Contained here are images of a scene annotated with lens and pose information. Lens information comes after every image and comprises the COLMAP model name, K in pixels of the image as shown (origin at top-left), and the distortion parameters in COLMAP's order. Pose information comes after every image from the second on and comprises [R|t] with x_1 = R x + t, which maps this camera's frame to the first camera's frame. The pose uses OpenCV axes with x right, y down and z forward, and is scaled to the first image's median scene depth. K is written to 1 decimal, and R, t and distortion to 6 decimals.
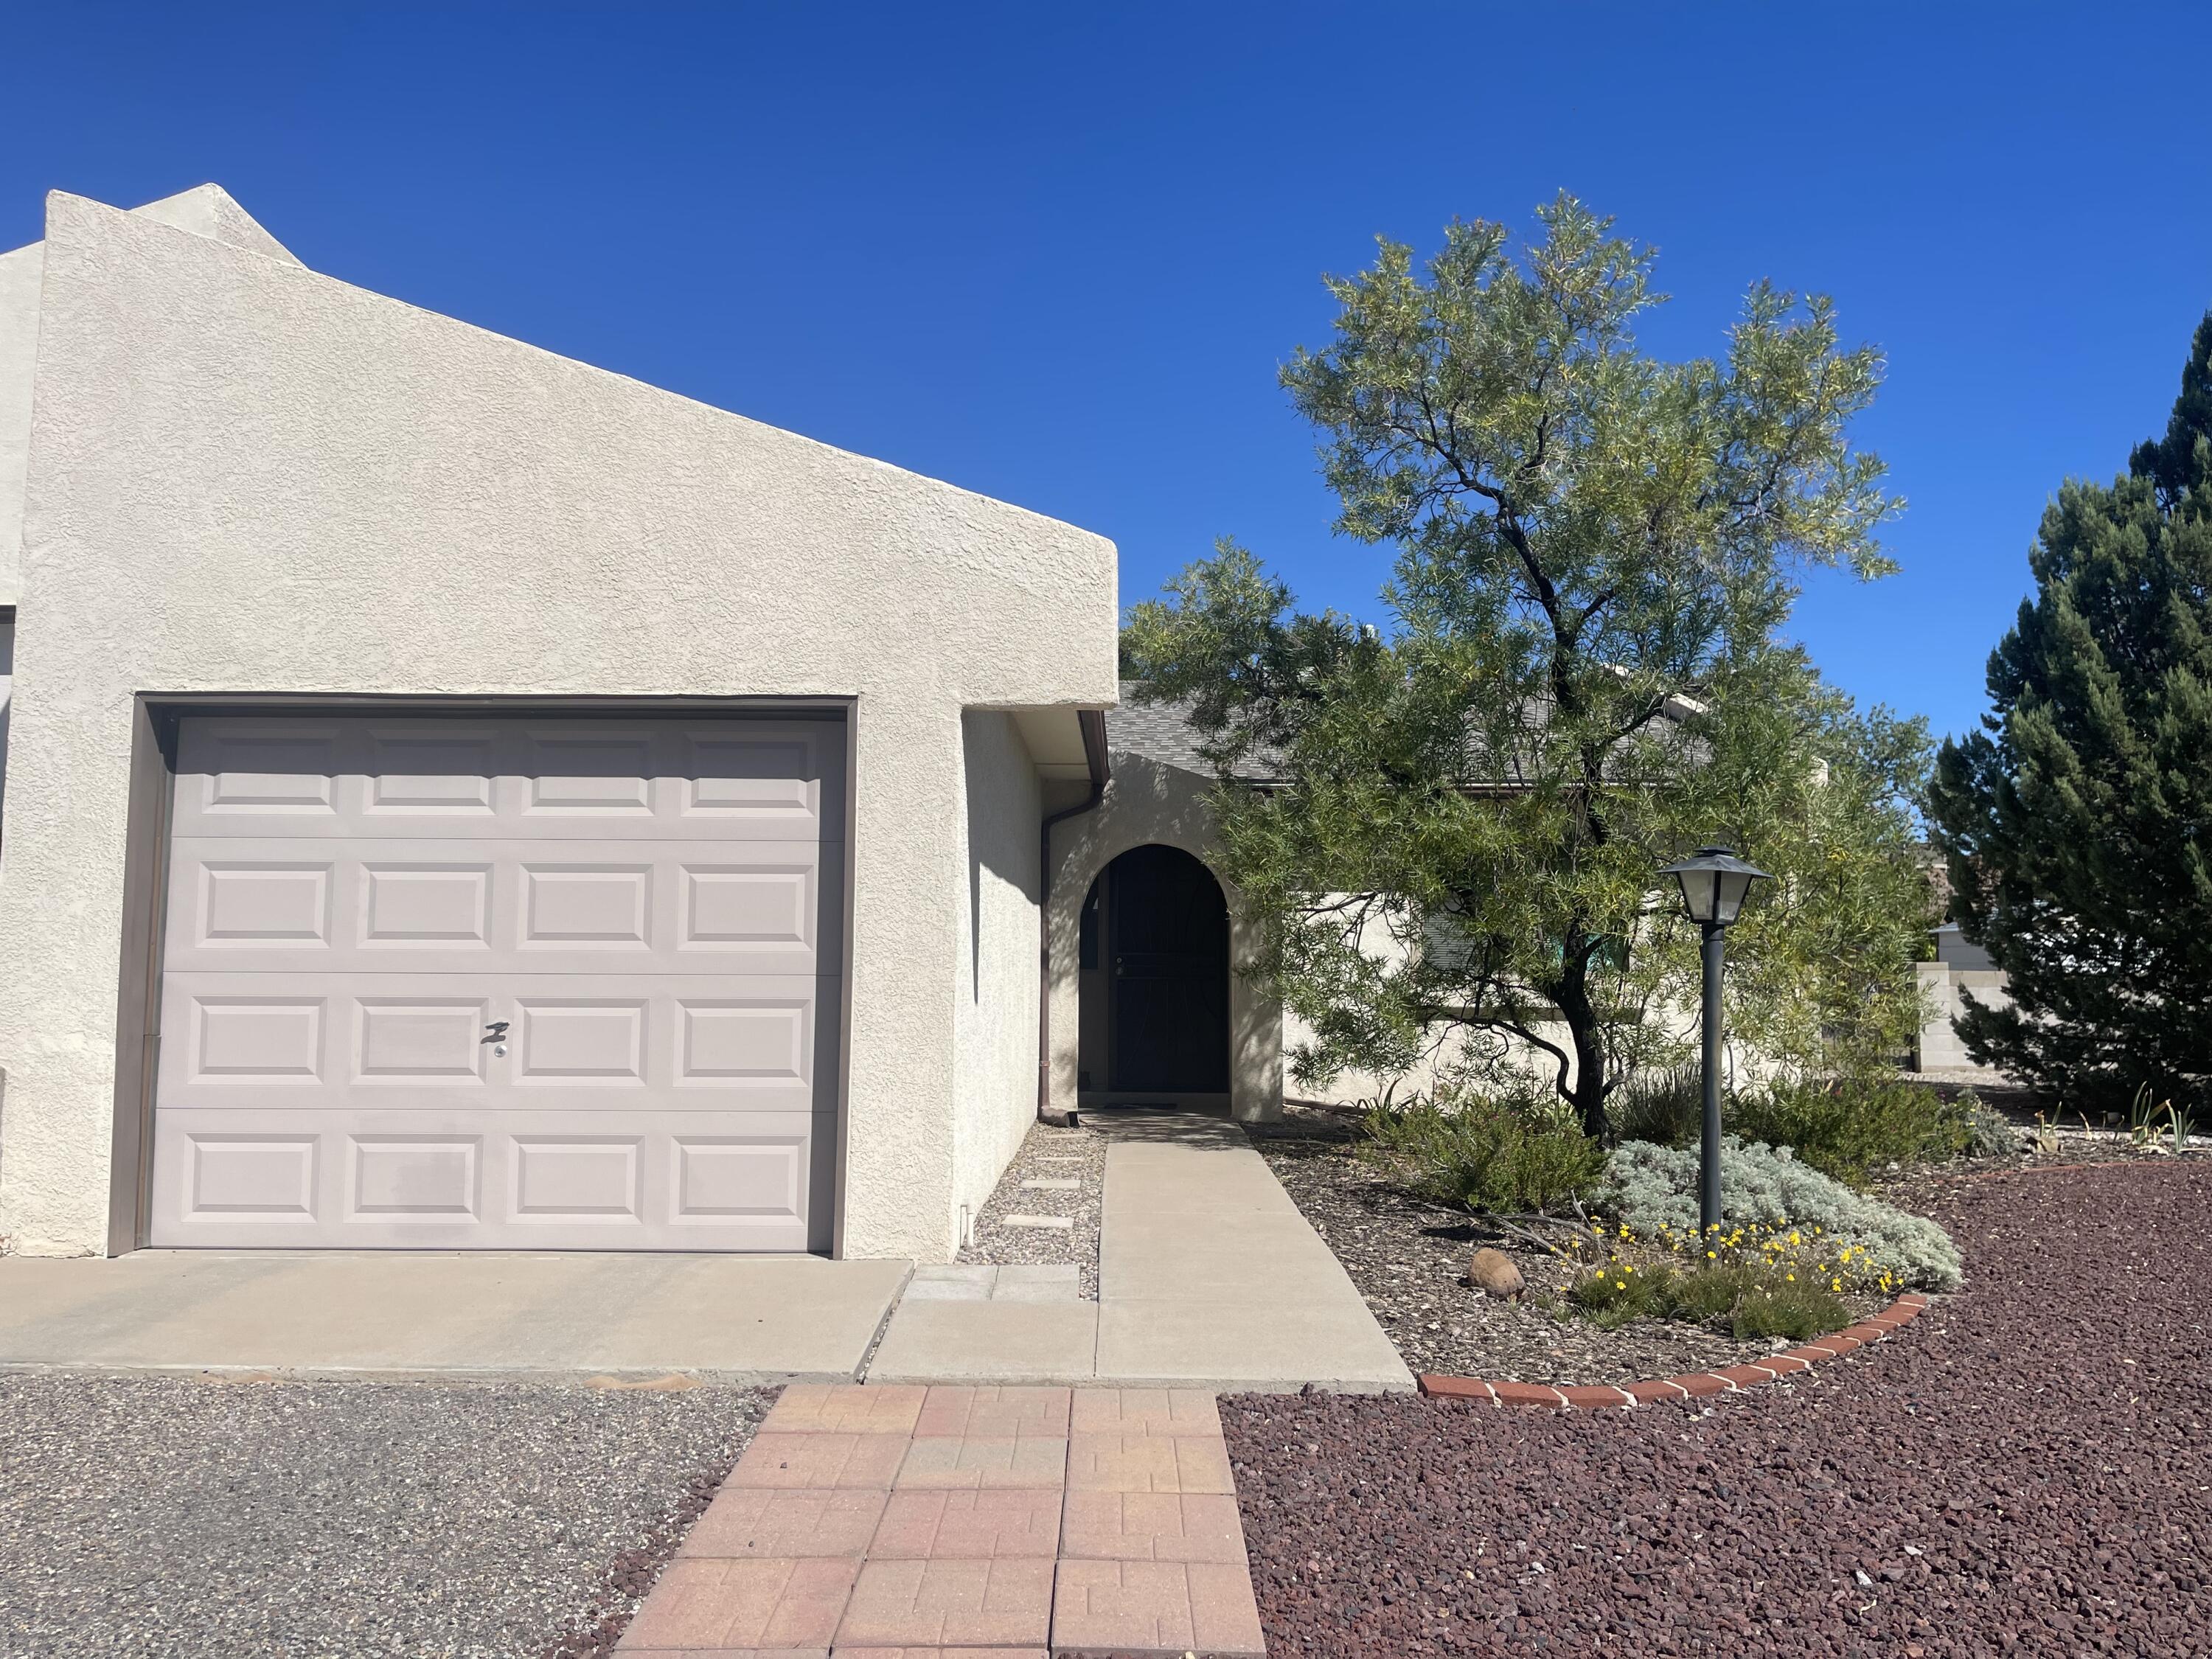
lens RADIAL K [[1650.7, 0, 1112.4], [0, 1650.7, 841.2], [0, 0, 1]] dist [0.037339, -0.032674]
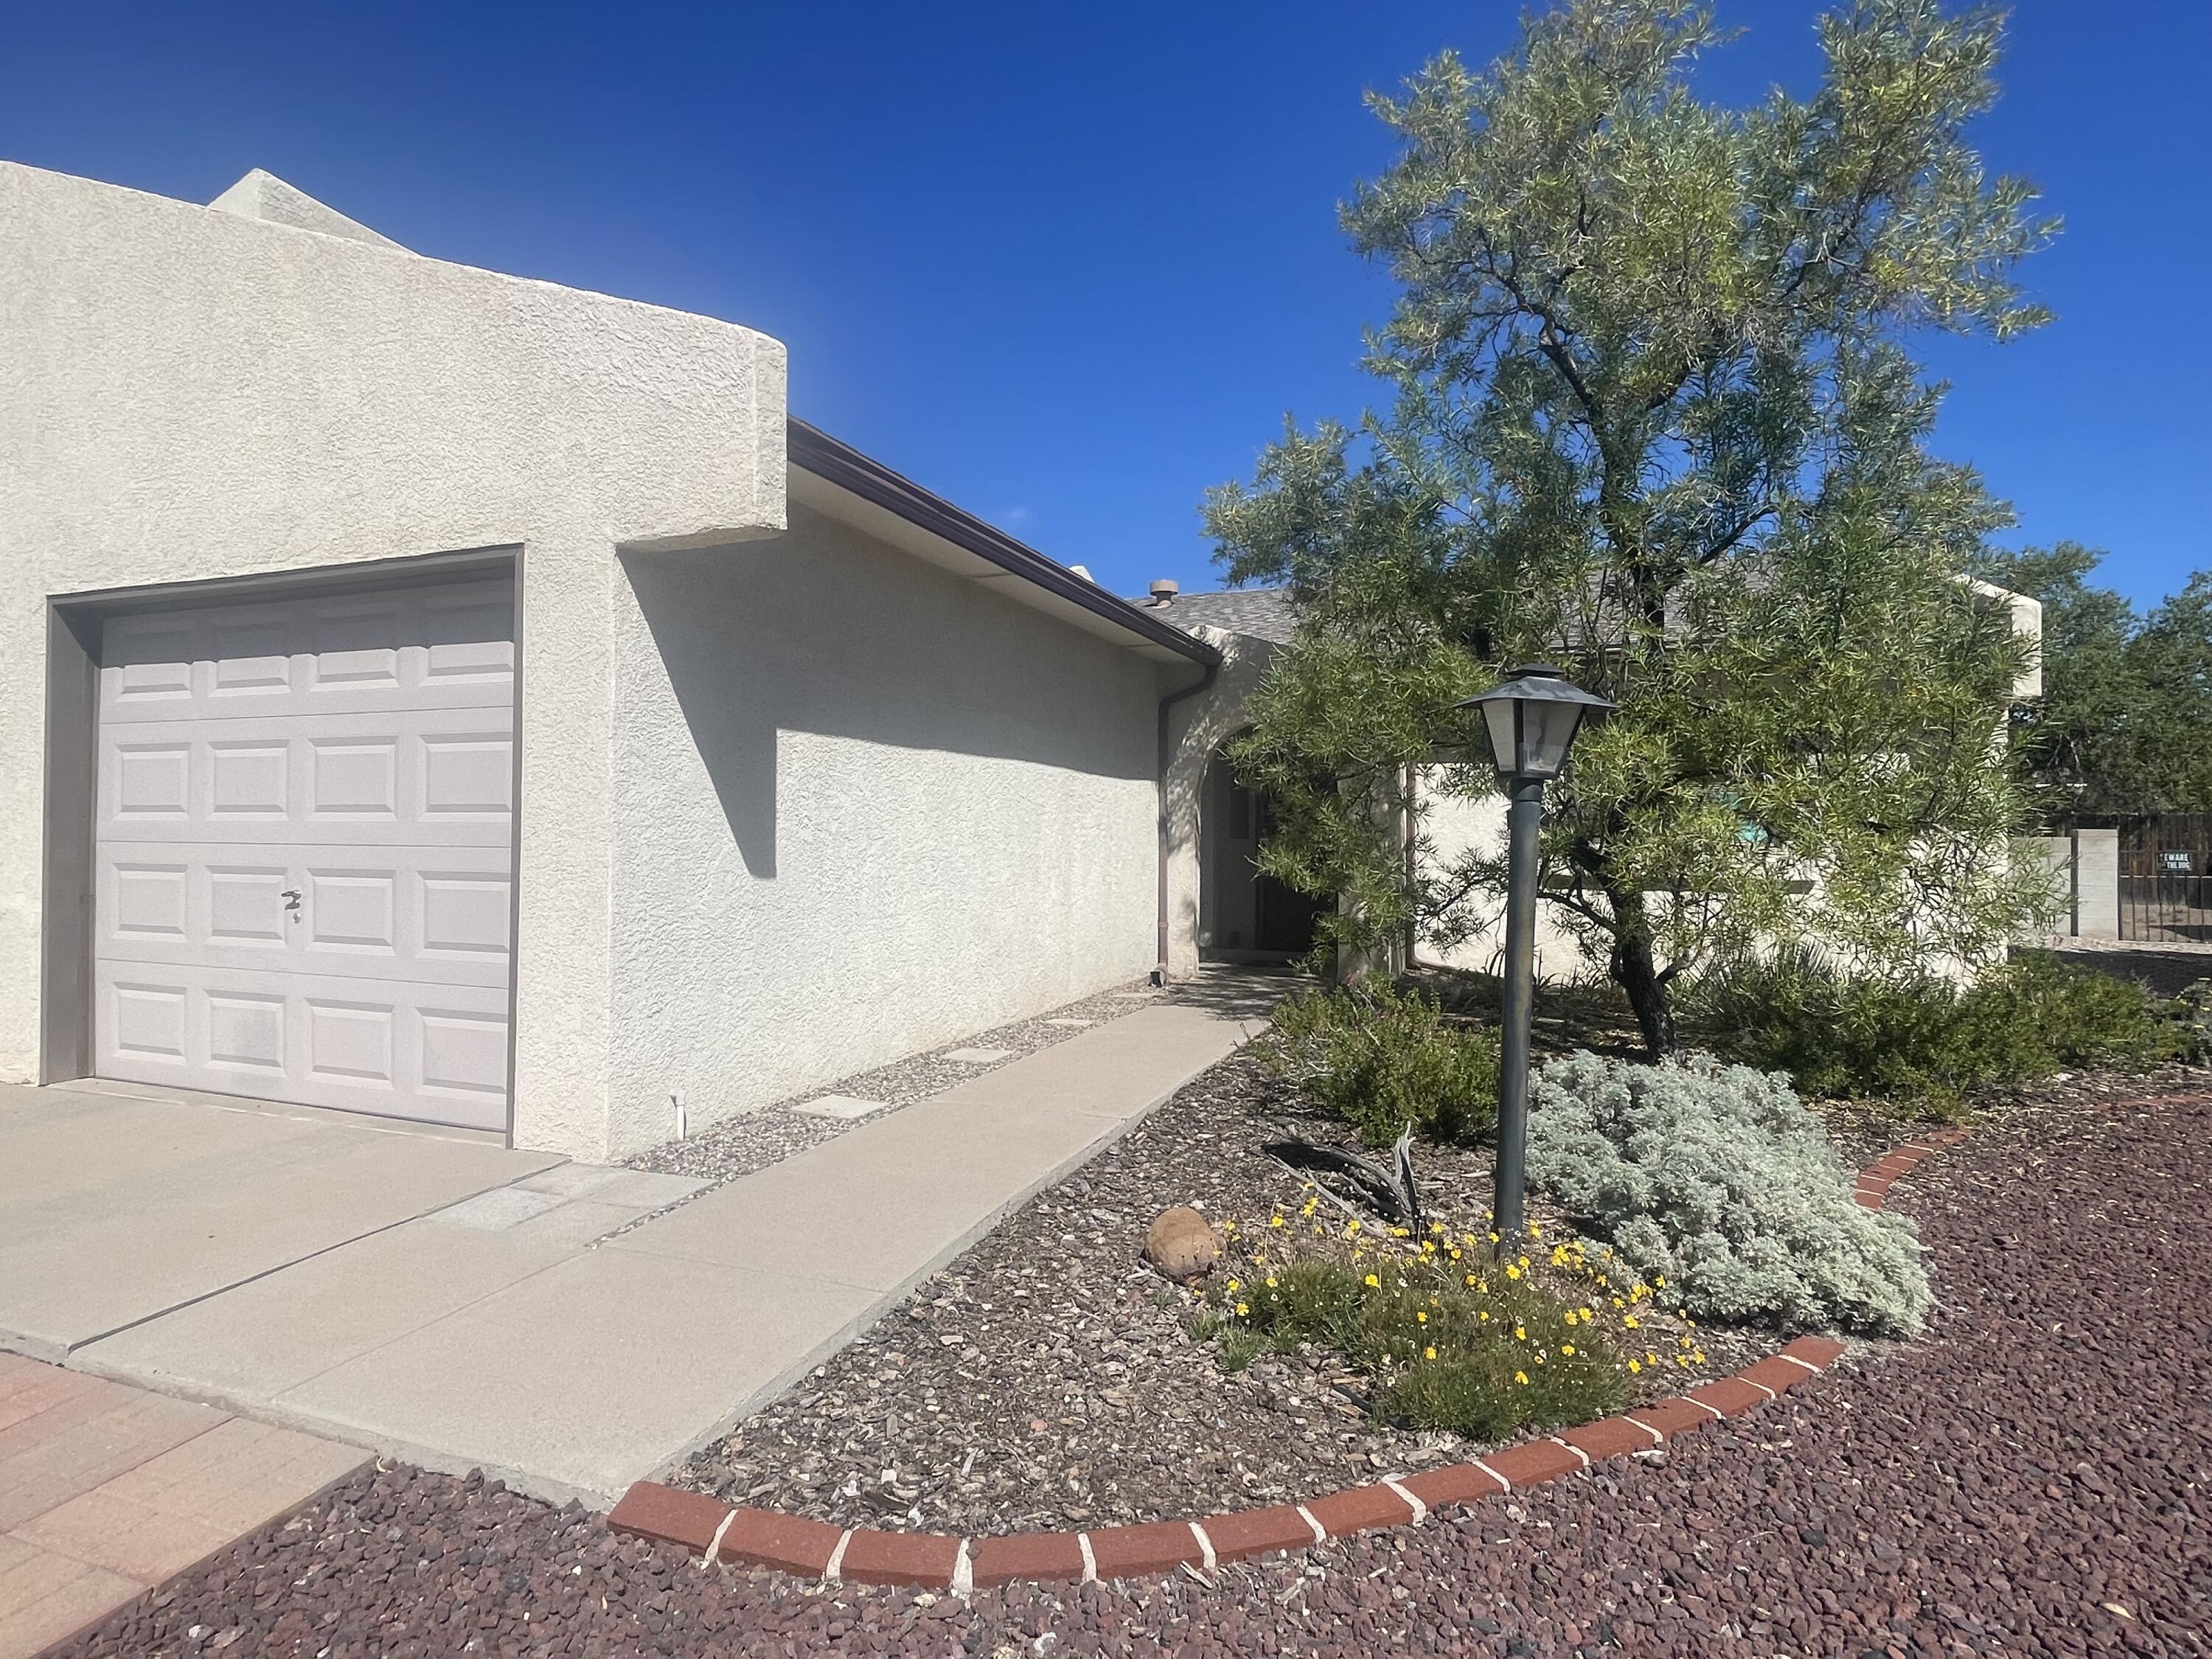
lens RADIAL K [[1203.6, 0, 1103.0], [0, 1203.6, 827.6], [0, 0, 1]] dist [-0.011855, 0.004316]
pose [[0.937977, -0.002494, -0.346688, 0.373696], [0.027918, 0.997270, 0.068357, 0.032126], [0.345572, -0.073796, 0.935486, 0.471748]]
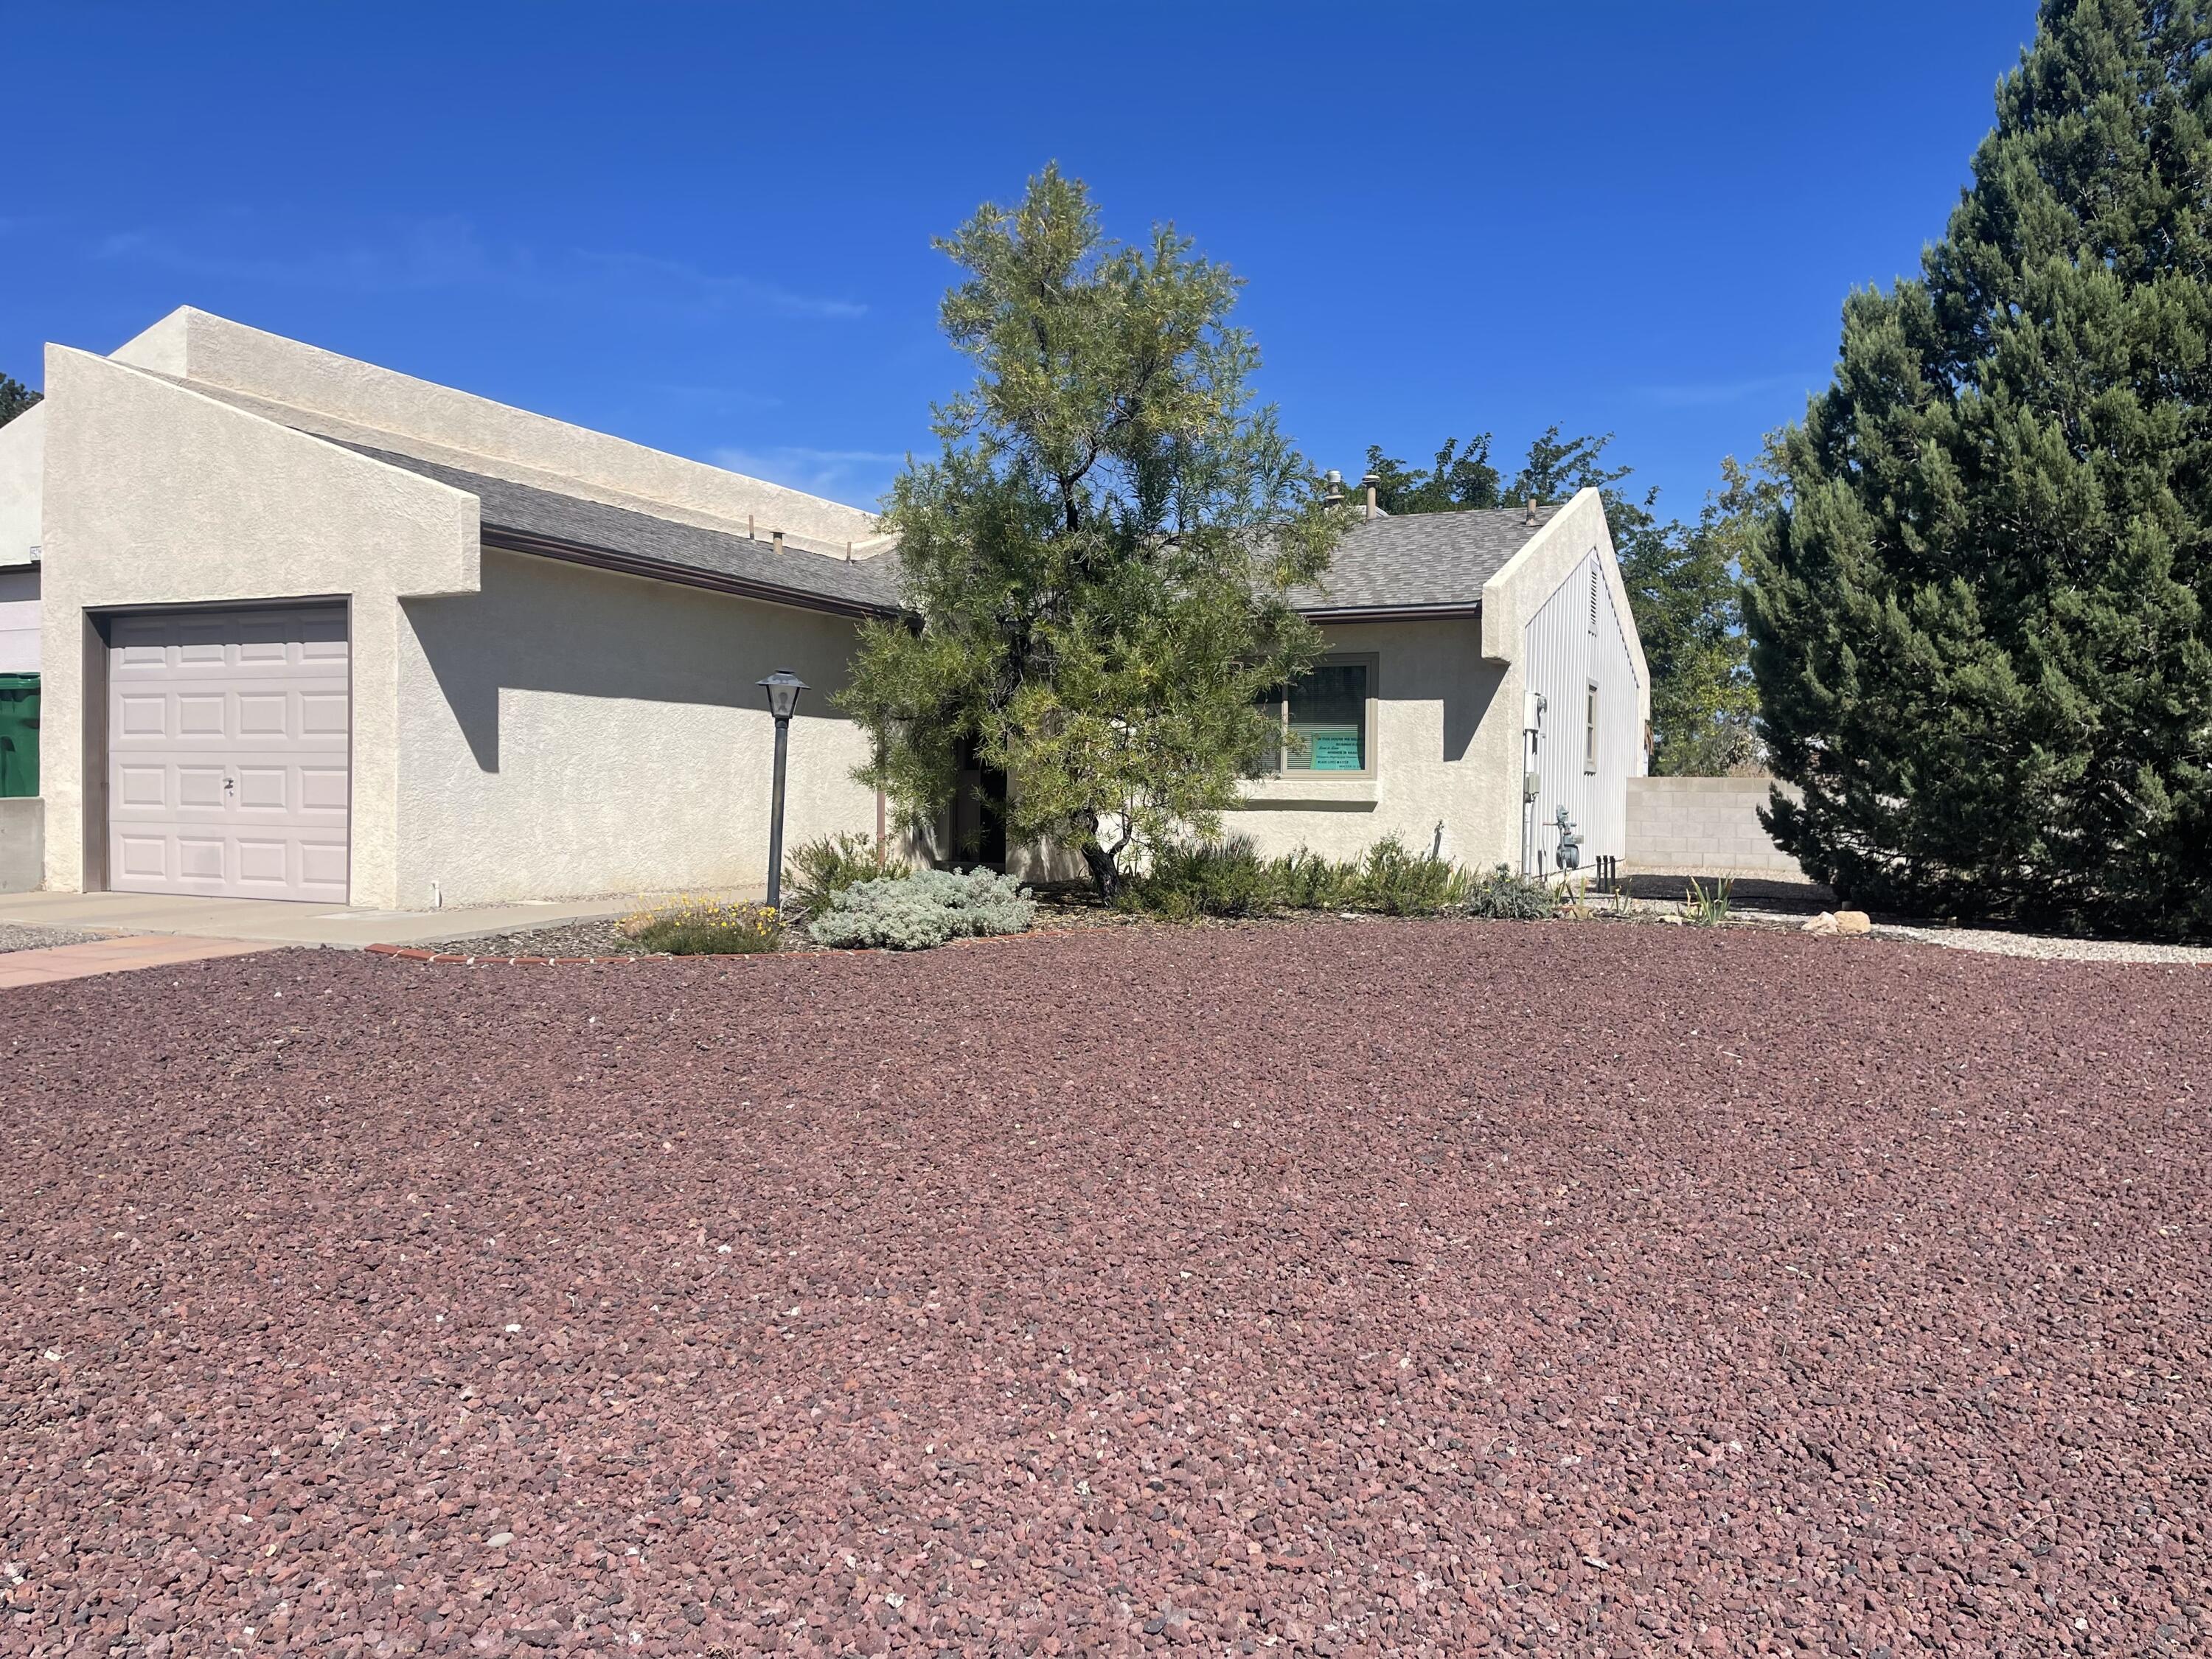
lens RADIAL K [[1650.7, 0, 1104.1], [0, 1650.7, 842.1], [0, 0, 1]] dist [0.037339, -0.032674]
pose [[0.916453, 0.016837, -0.399789, 1.282771], [0.025214, 0.994699, 0.099689, 0.019297], [0.399348, -0.101440, 0.911170, -0.319936]]
